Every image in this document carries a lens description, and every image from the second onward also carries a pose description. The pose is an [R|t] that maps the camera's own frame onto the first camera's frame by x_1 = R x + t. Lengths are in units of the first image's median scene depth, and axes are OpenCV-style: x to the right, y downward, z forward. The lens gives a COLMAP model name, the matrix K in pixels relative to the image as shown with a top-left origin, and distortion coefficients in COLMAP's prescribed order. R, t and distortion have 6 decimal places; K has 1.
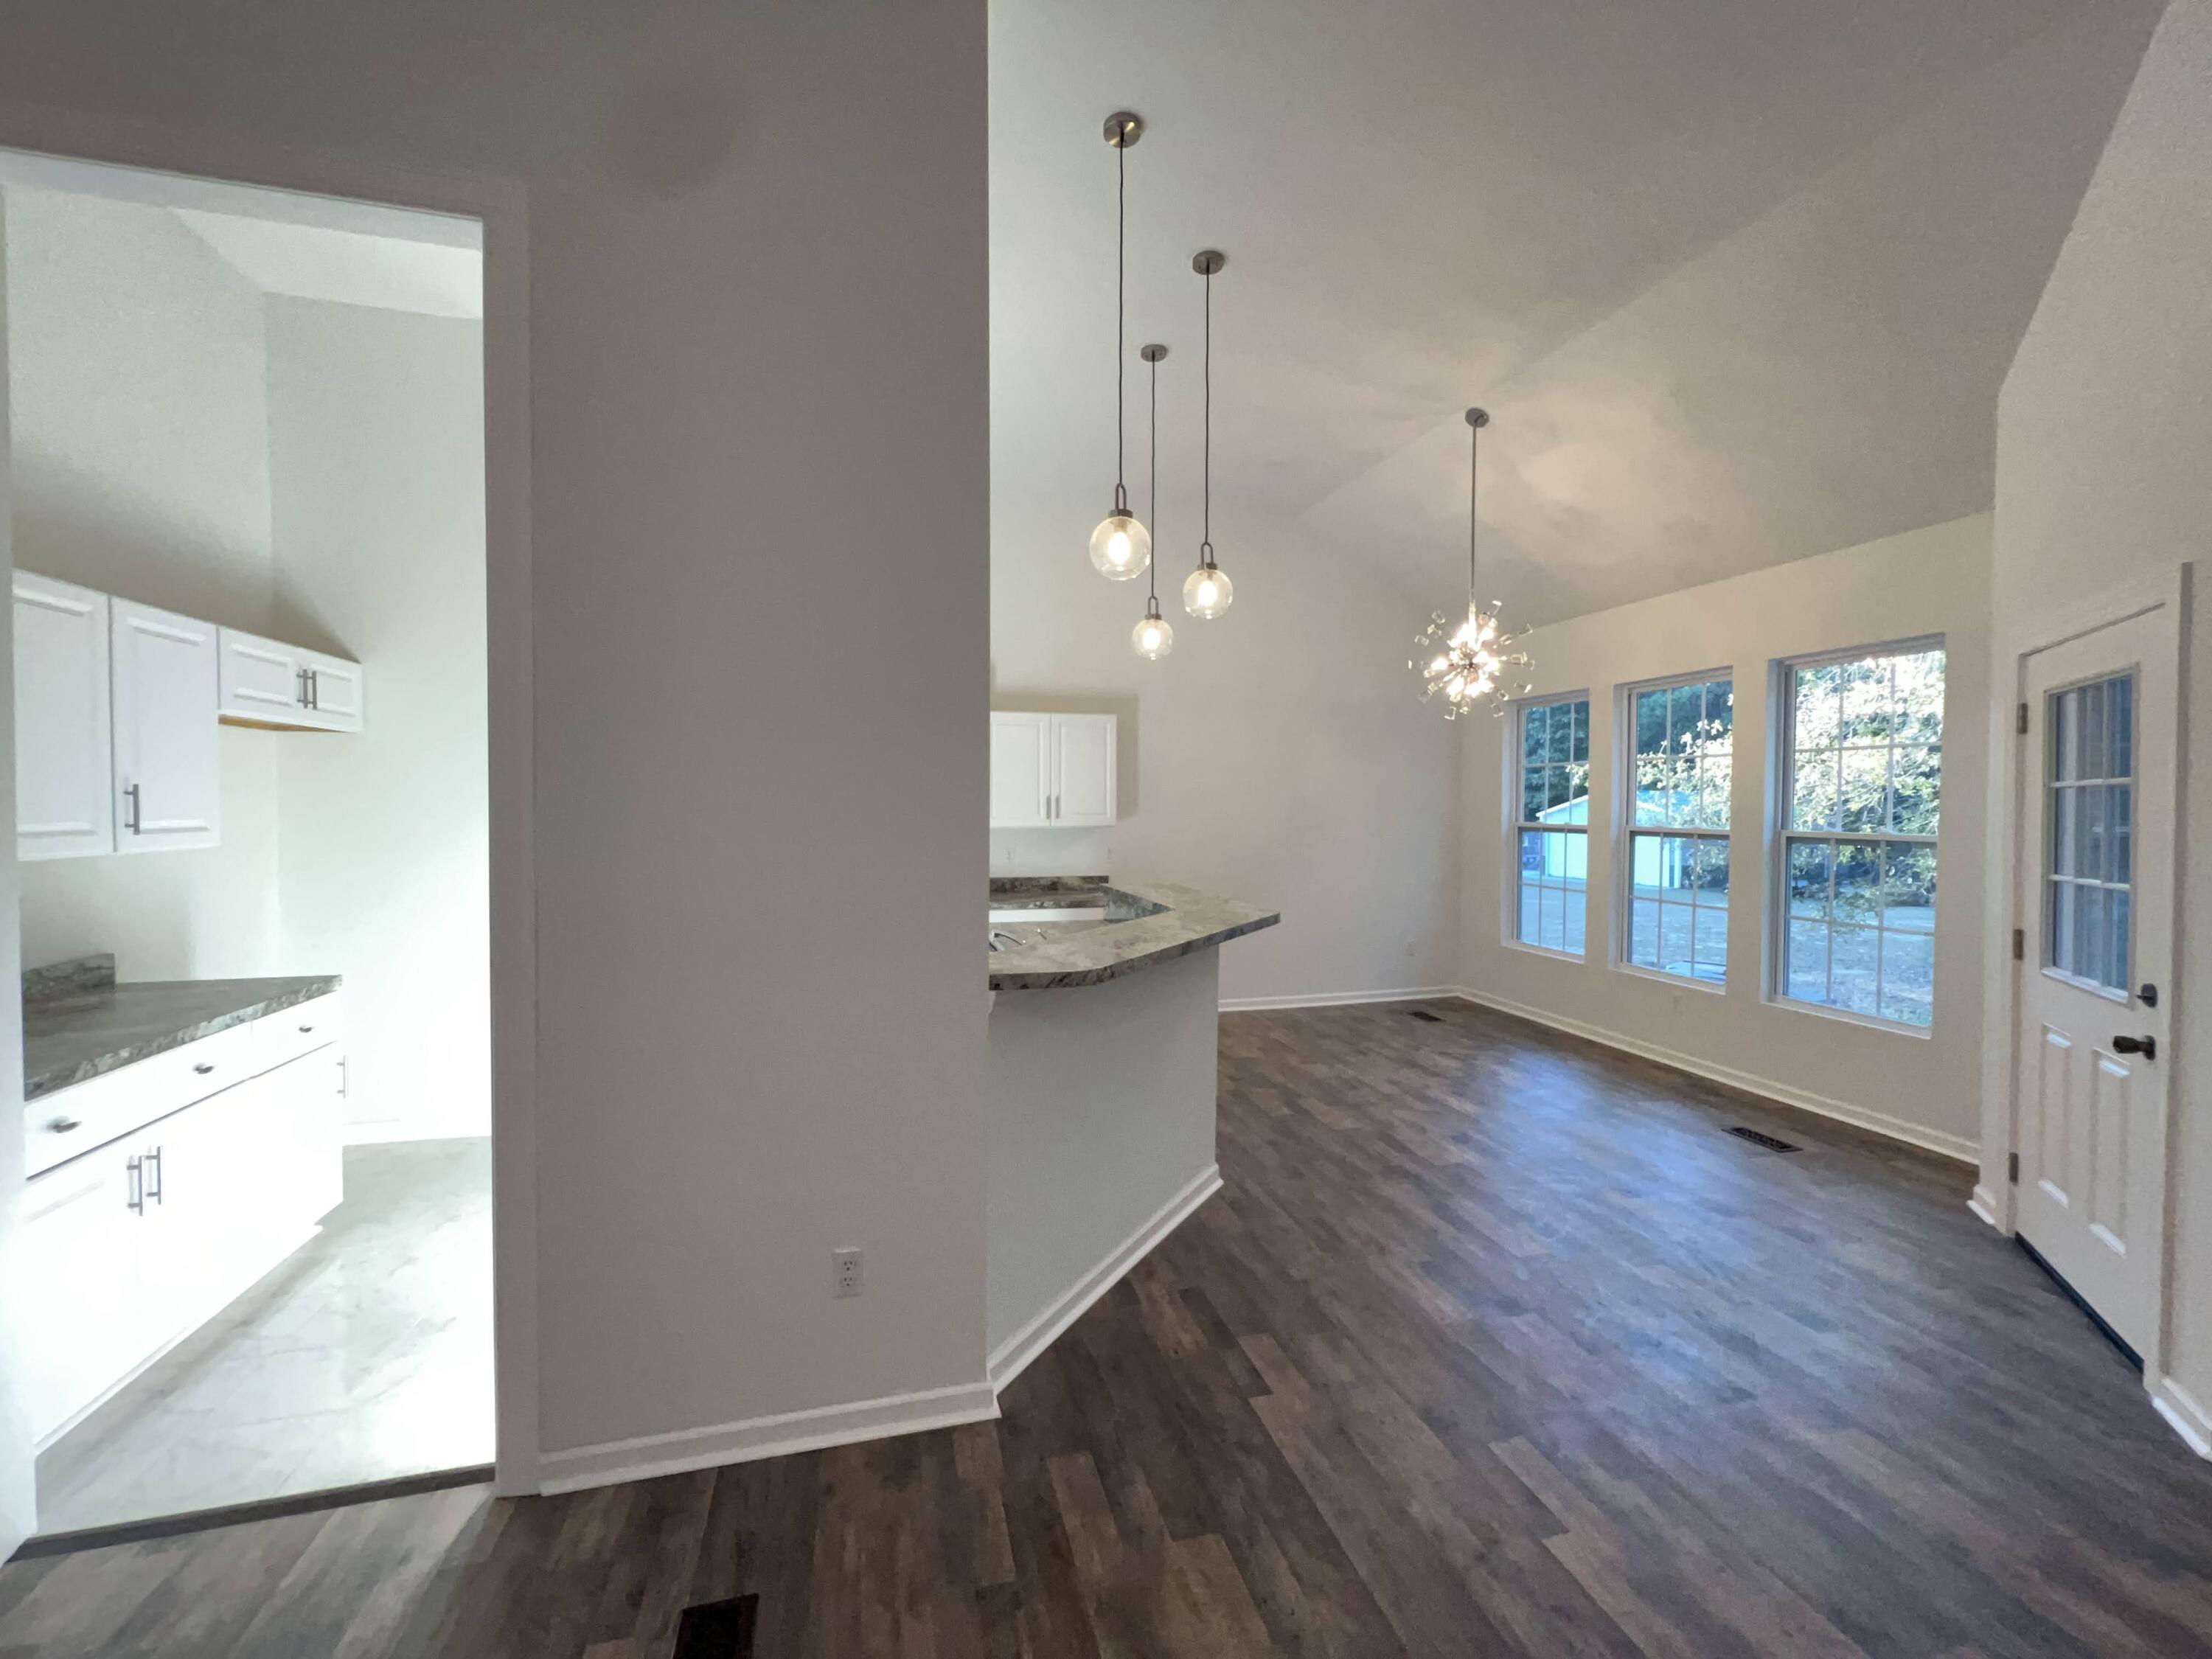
lens RADIAL K [[888.4, 0, 1105.0], [0, 888.4, 823.9], [0, 0, 1]] dist [-0.001588, 0.000156]
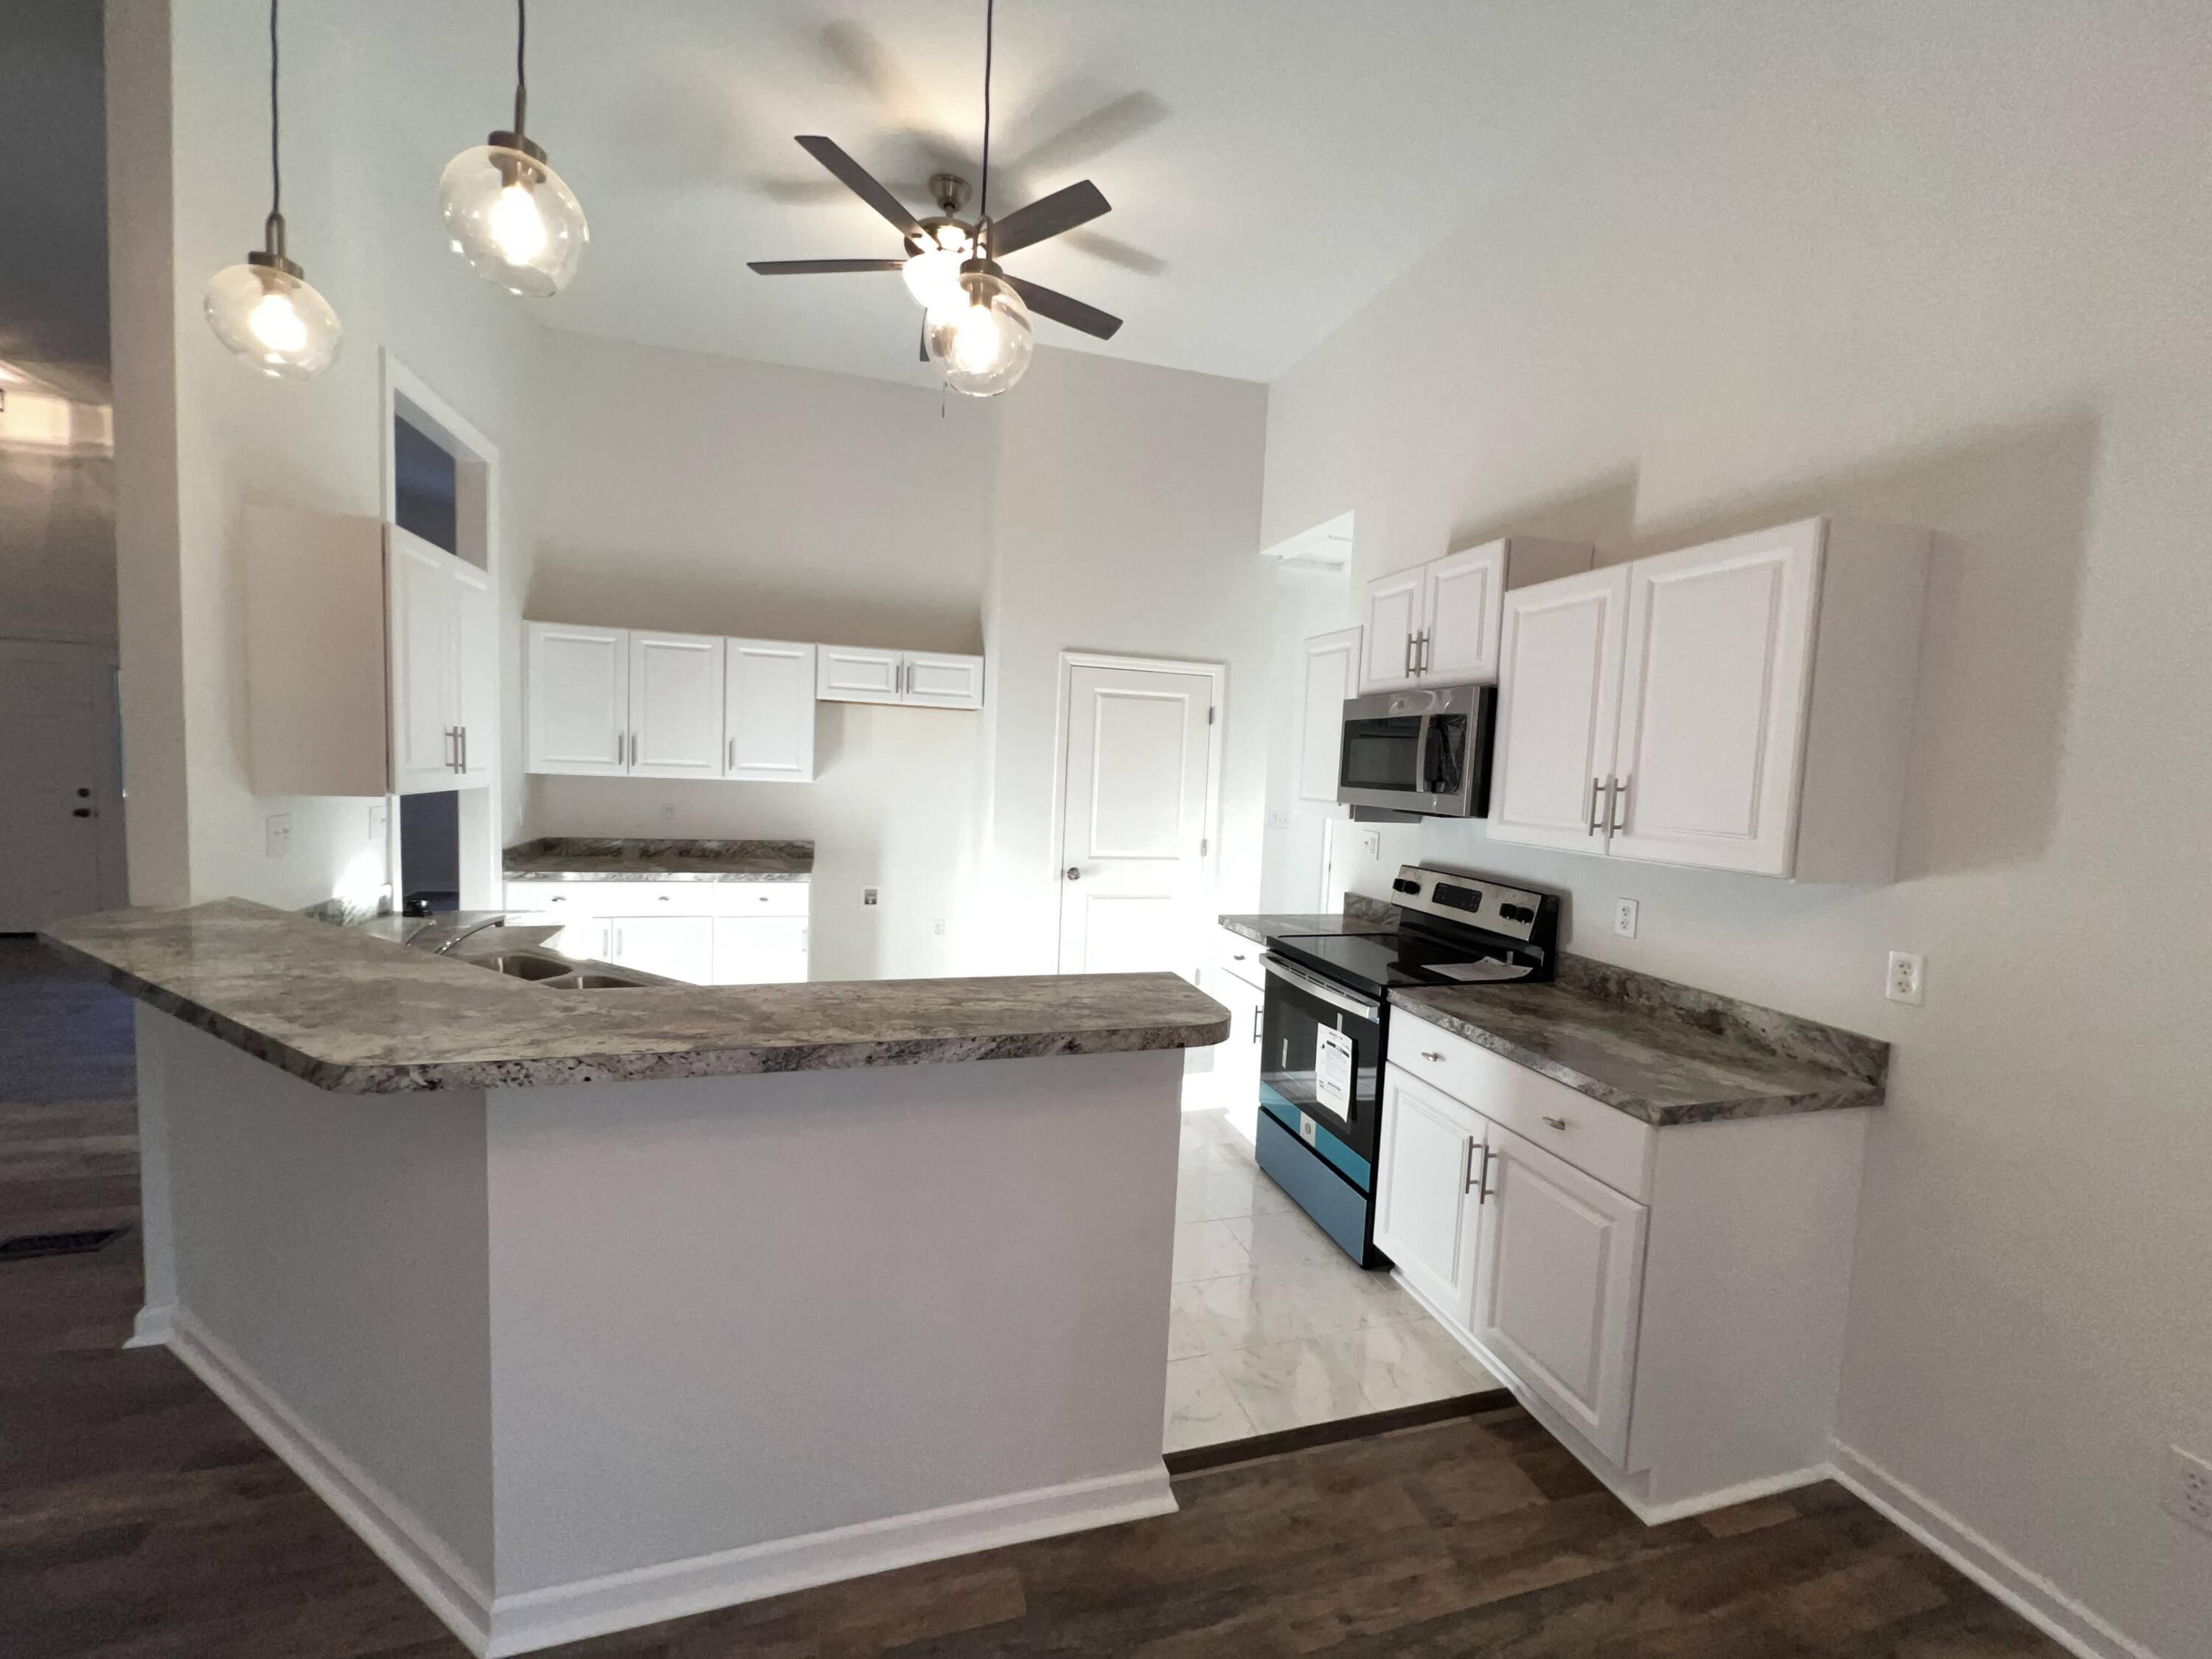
lens RADIAL K [[888.4, 0, 1105.0], [0, 888.4, 823.9], [0, 0, 1]] dist [-0.001588, 0.000156]
pose [[0.024297, 0.067790, -0.997404, 0.424468], [-0.068055, 0.995496, 0.066003, -0.028370], [0.997386, 0.066274, 0.028801, 1.002231]]
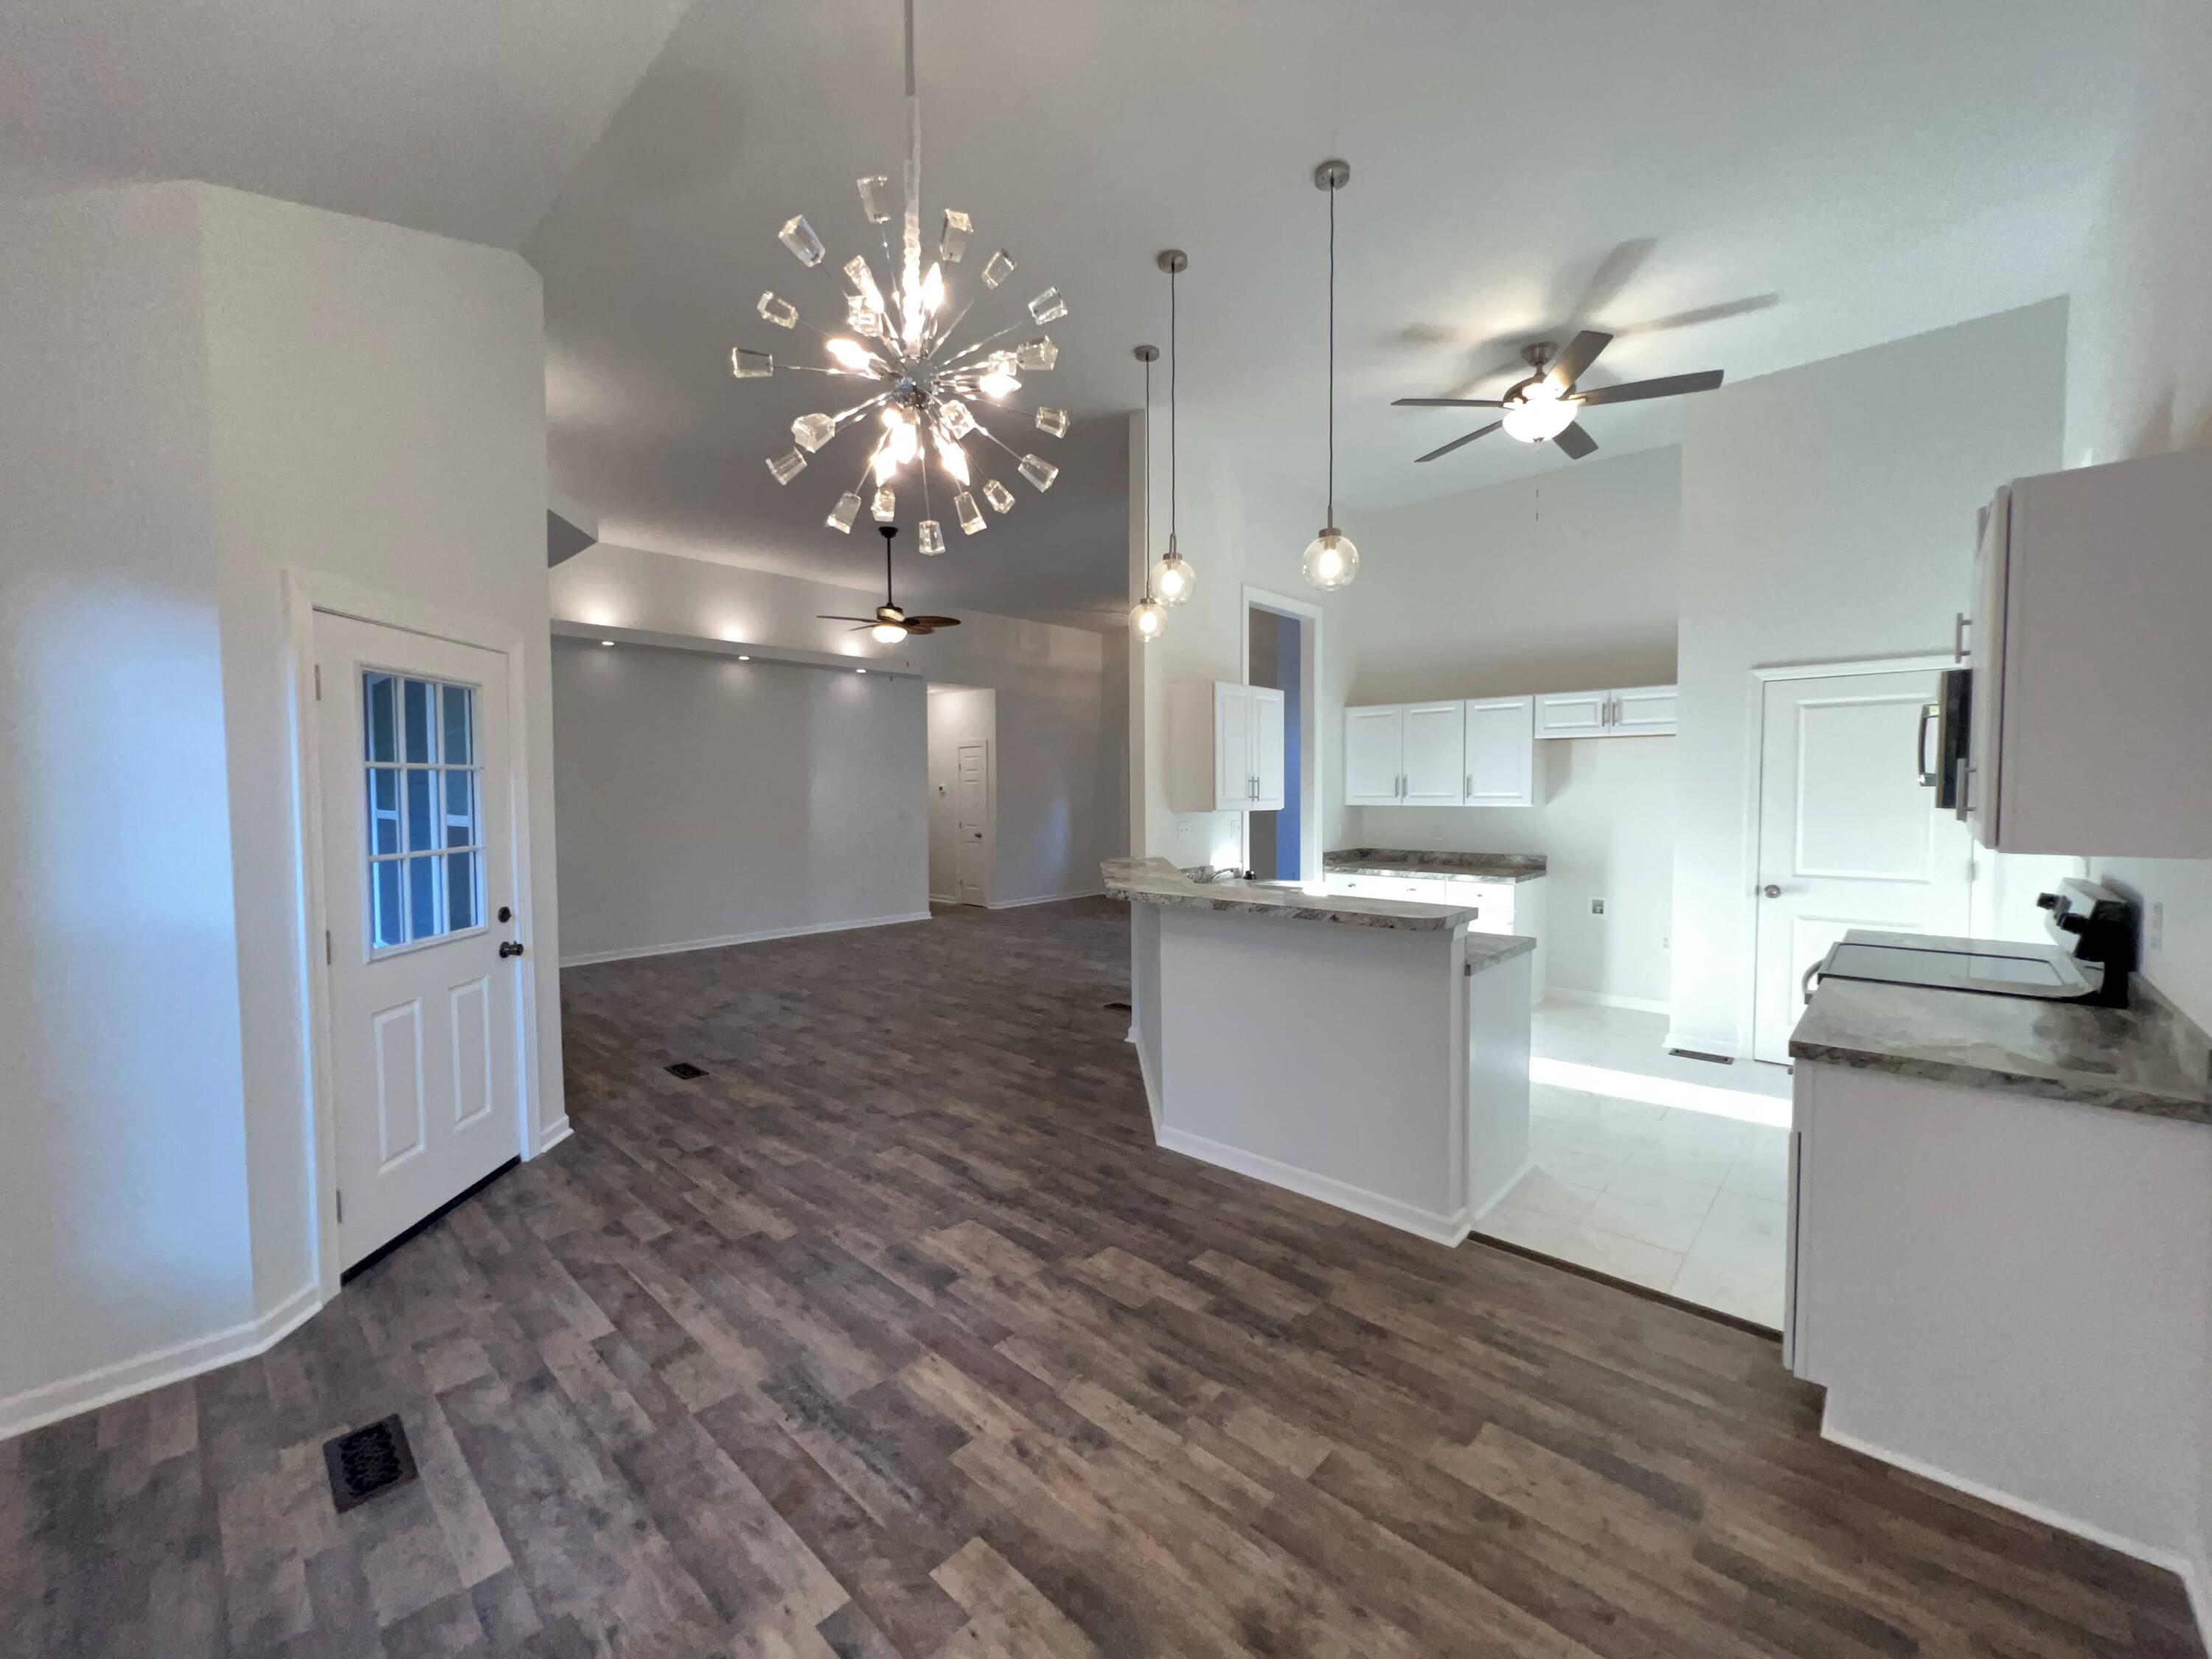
lens RADIAL K [[886.1, 0, 1103.5], [0, 886.1, 824.5], [0, 0, 1]] dist [-0.002904, 0.000429]
pose [[-0.848688, 0.022804, -0.528401, 0.585892], [-0.009550, 0.998246, 0.058420, -0.027634], [0.528807, 0.054626, -0.846982, 1.466714]]
